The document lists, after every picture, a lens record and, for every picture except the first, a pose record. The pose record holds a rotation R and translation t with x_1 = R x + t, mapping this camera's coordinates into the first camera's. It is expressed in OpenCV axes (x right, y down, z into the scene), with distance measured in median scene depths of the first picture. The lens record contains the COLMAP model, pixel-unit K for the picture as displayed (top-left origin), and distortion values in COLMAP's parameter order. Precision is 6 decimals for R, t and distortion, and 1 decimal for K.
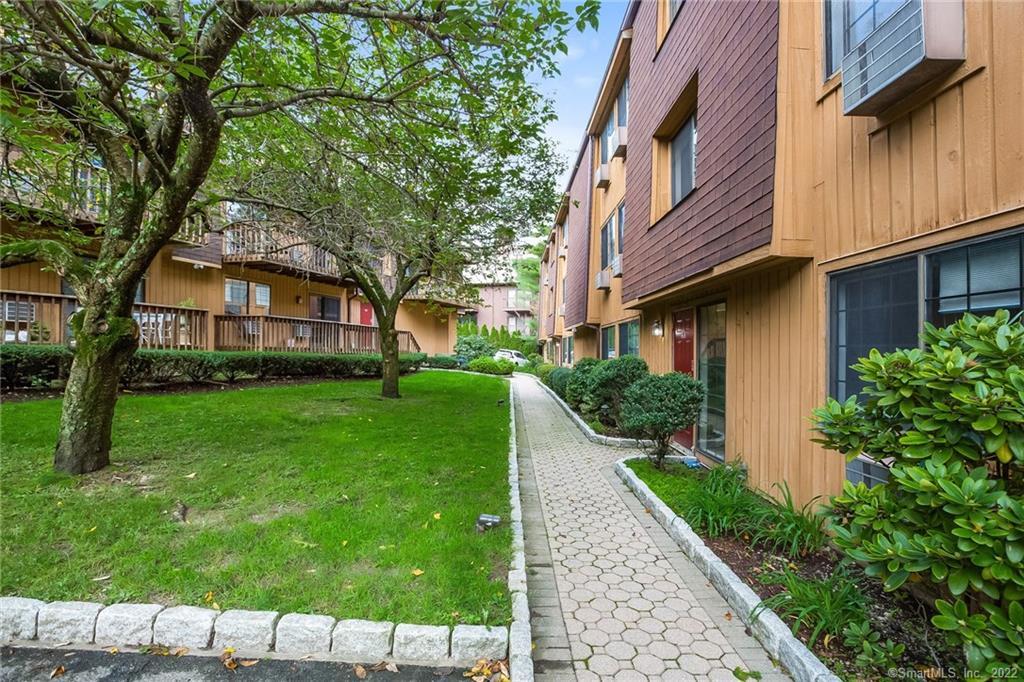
lens RADIAL K [[507.1, 0, 512.0], [0, 507.1, 341.0], [0, 0, 1]] dist [-0.000039, 0.000539]
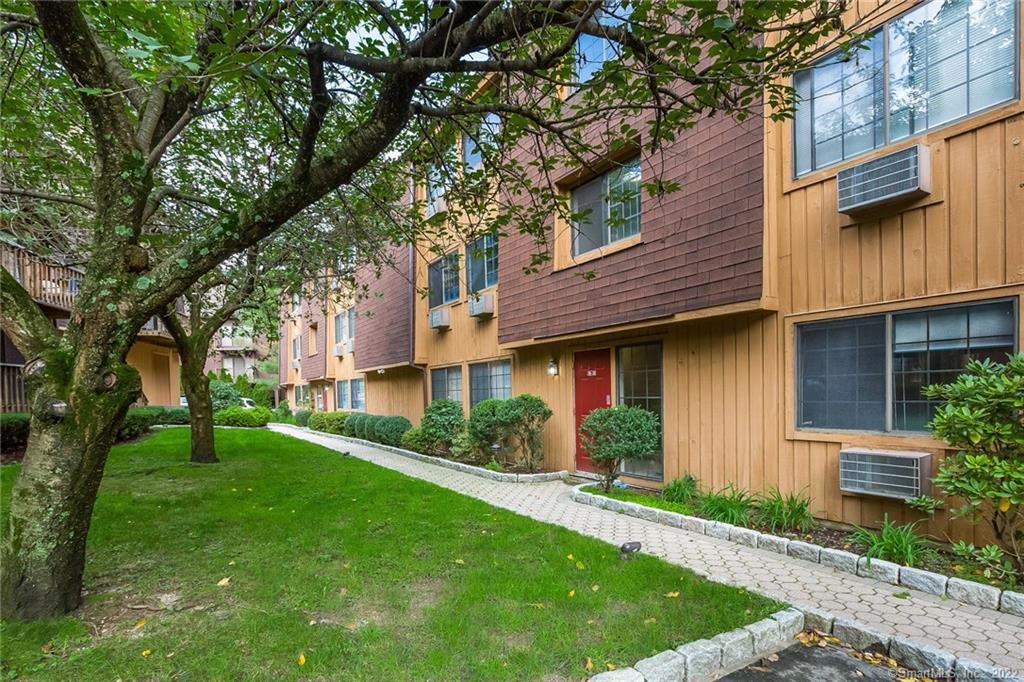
lens RADIAL K [[538.5, 0, 510.8], [0, 538.5, 399.2], [0, 0, 1]] dist [-0.012962, -0.000314]
pose [[0.853512, -0.048597, 0.518802, -0.735342], [0.031705, 0.998640, 0.041383, -0.014940], [-0.520108, -0.018872, 0.853892, 0.162501]]
